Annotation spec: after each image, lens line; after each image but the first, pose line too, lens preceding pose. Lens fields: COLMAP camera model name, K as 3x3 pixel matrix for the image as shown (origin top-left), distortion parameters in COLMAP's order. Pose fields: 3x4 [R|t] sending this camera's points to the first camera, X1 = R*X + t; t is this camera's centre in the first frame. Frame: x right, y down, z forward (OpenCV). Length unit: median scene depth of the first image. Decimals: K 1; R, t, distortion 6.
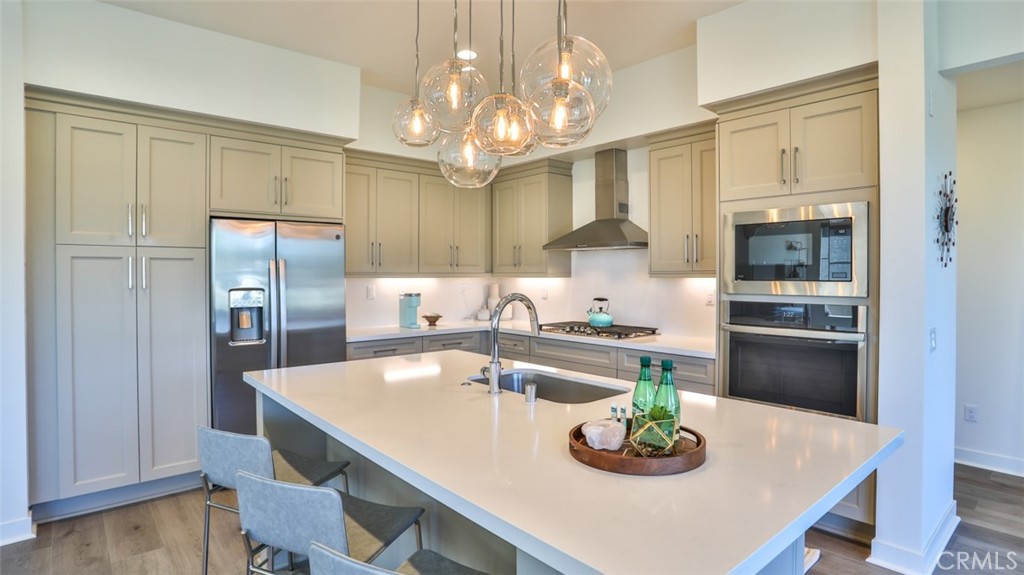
lens RADIAL K [[533.1, 0, 516.2], [0, 533.1, 279.9], [0, 0, 1]] dist [-0.077803, 0.054038]
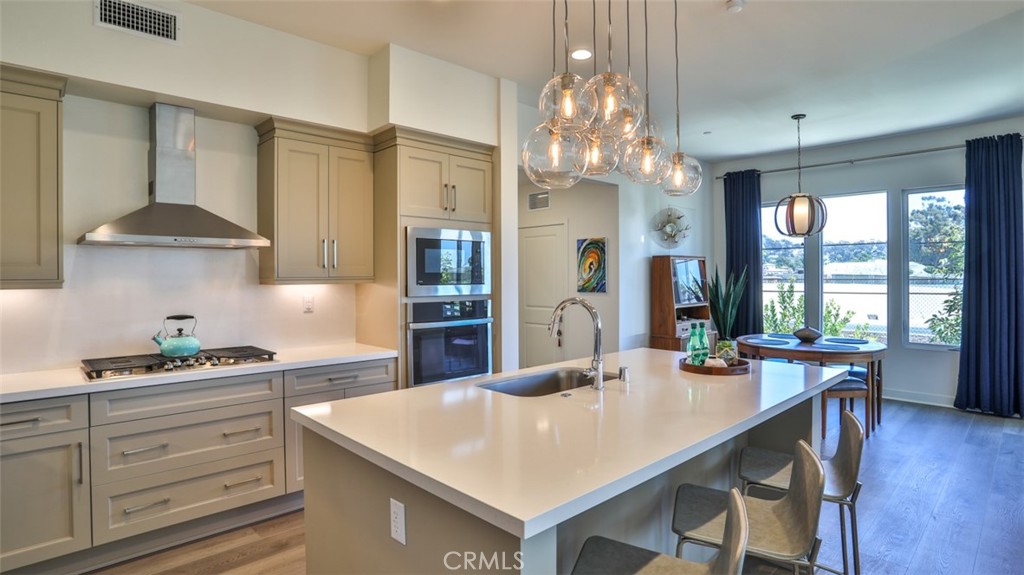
lens RADIAL K [[533.1, 0, 516.2], [0, 533.1, 279.9], [0, 0, 1]] dist [-0.077803, 0.054038]
pose [[-0.039427, -0.004439, 0.999213, -0.616554], [0.015235, 0.999871, 0.005043, -0.010929], [-0.999106, 0.015422, -0.039354, 0.655694]]
